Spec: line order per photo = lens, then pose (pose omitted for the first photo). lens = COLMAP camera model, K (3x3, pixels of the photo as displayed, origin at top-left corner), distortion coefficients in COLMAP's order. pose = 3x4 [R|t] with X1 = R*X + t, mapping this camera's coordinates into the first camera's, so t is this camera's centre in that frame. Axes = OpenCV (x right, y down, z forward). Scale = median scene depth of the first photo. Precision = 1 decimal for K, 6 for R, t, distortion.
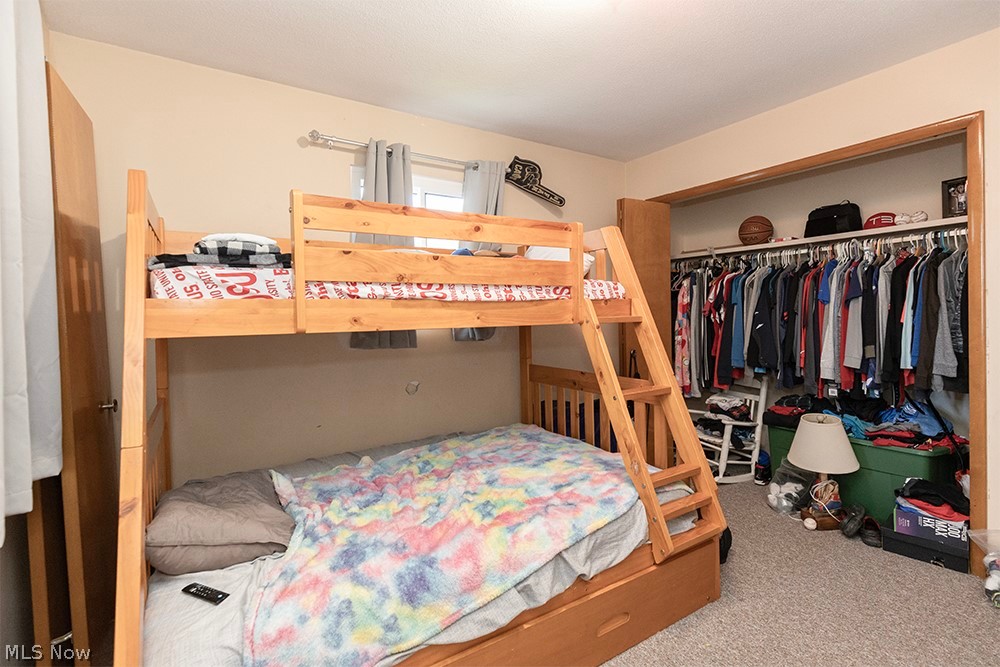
lens RADIAL K [[477.2, 0, 500.0], [0, 477.2, 333.5], [0, 0, 1]] dist [0.017636, -0.000002]
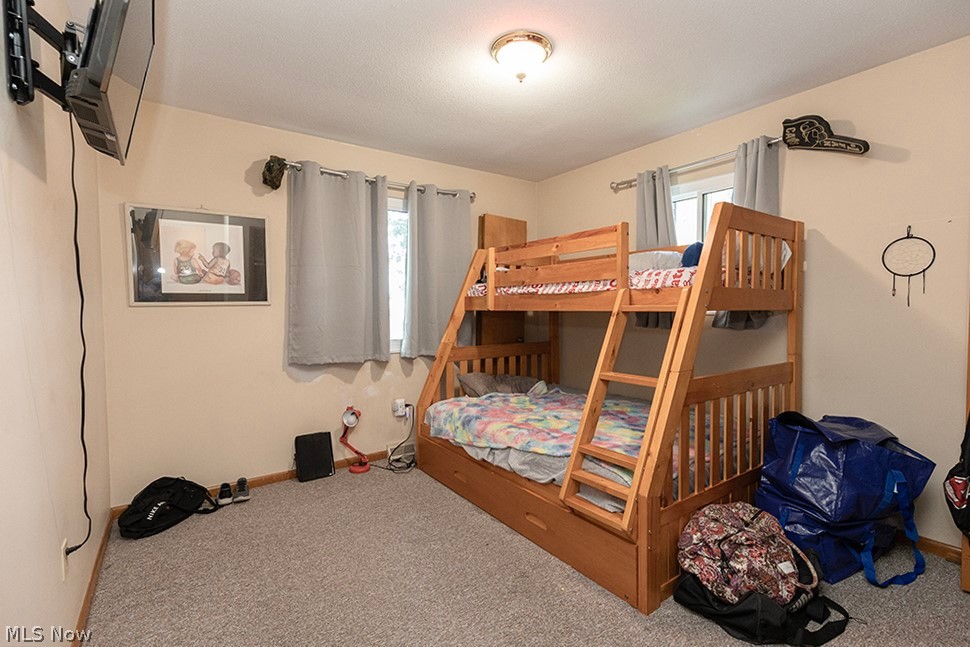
lens RADIAL K [[430.0, 0, 485.0], [0, 430.0, 323.5], [0, 0, 1]] dist [0.011782, -0.000130]
pose [[0.061646, 0.059692, -0.996312, 1.373203], [-0.034994, 0.997726, 0.057612, -0.045082], [0.997484, 0.031314, 0.063594, 0.703242]]
